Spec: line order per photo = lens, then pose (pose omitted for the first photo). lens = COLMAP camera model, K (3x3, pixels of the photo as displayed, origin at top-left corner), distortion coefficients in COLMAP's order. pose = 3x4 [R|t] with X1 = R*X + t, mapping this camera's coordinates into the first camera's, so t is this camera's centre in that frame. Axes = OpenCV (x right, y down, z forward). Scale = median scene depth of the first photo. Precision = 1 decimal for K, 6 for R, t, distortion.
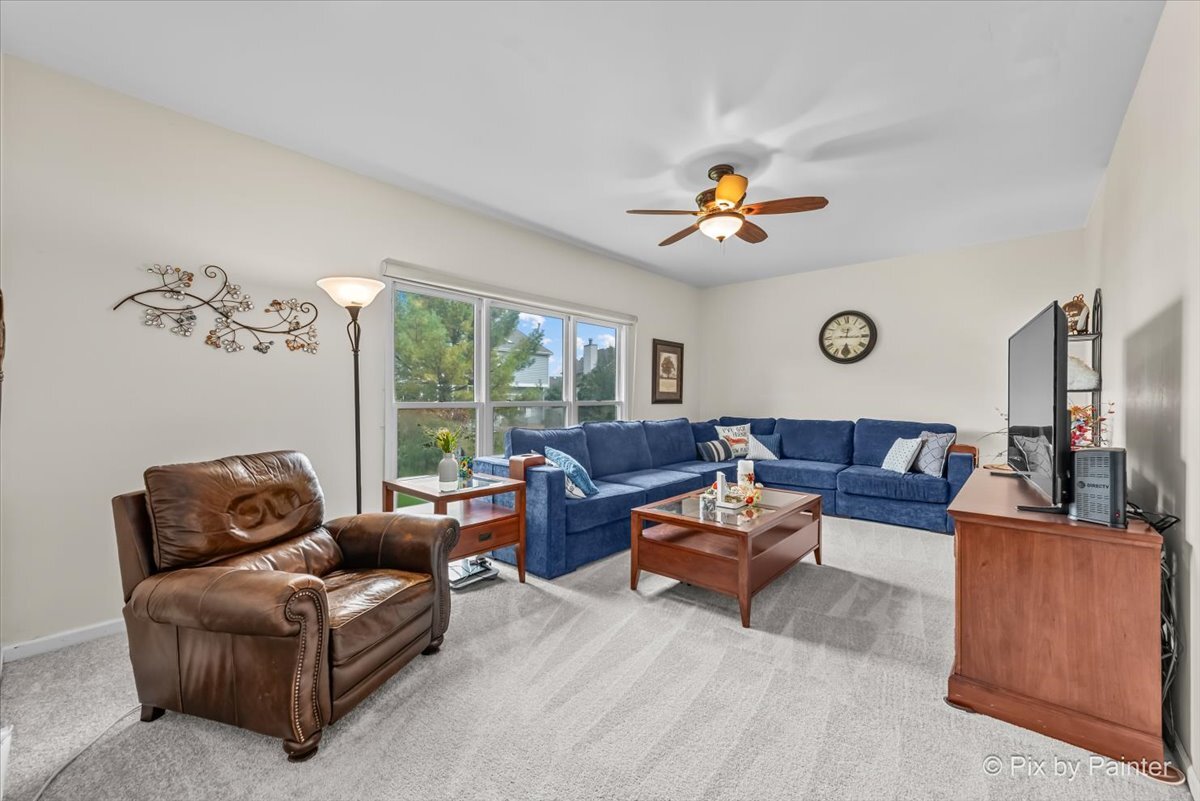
lens RADIAL K [[474.9, 0, 605.2], [0, 474.9, 399.3], [0, 0, 1]] dist [0.011043, -0.000446]
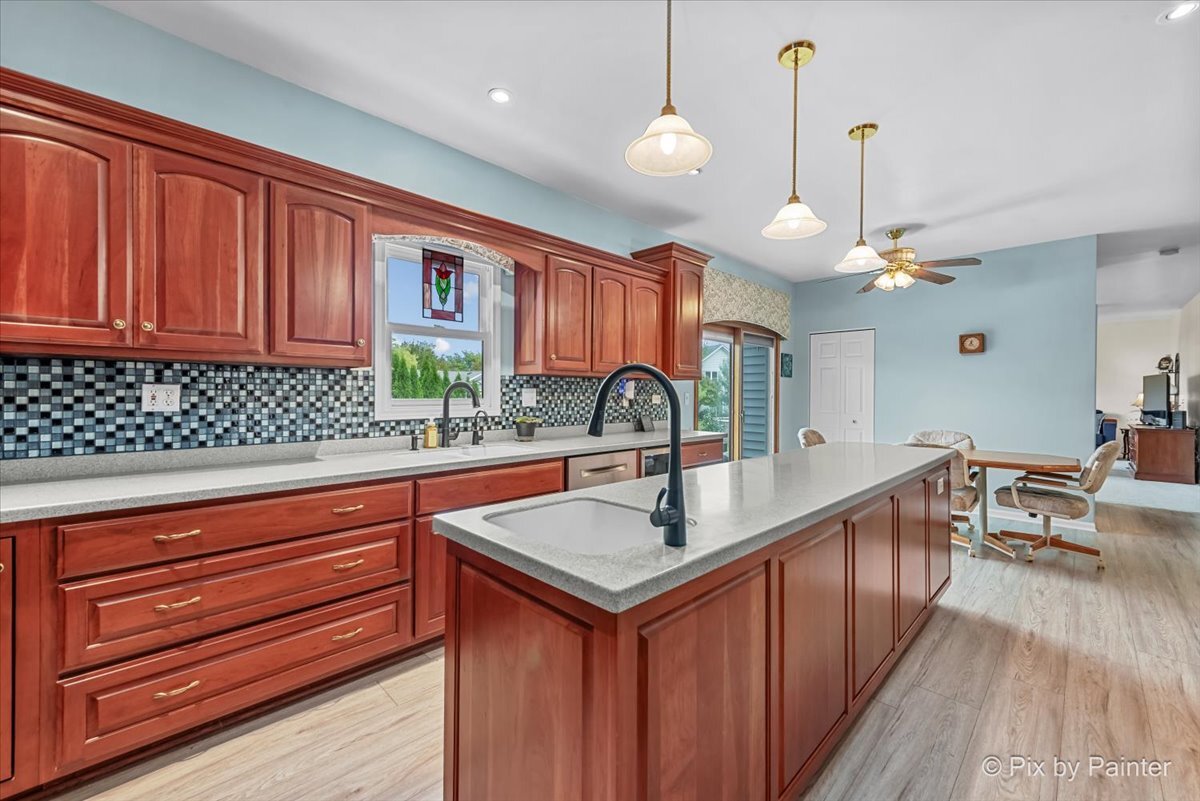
lens RADIAL K [[474.9, 0, 605.2], [0, 474.9, 399.3], [0, 0, 1]] dist [0.011043, -0.000446]
pose [[0.997777, 0.001894, -0.066607, -3.093745], [-0.001924, 0.999998, -0.000392, 0.021003], [0.066606, 0.000519, 0.997779, -2.957543]]
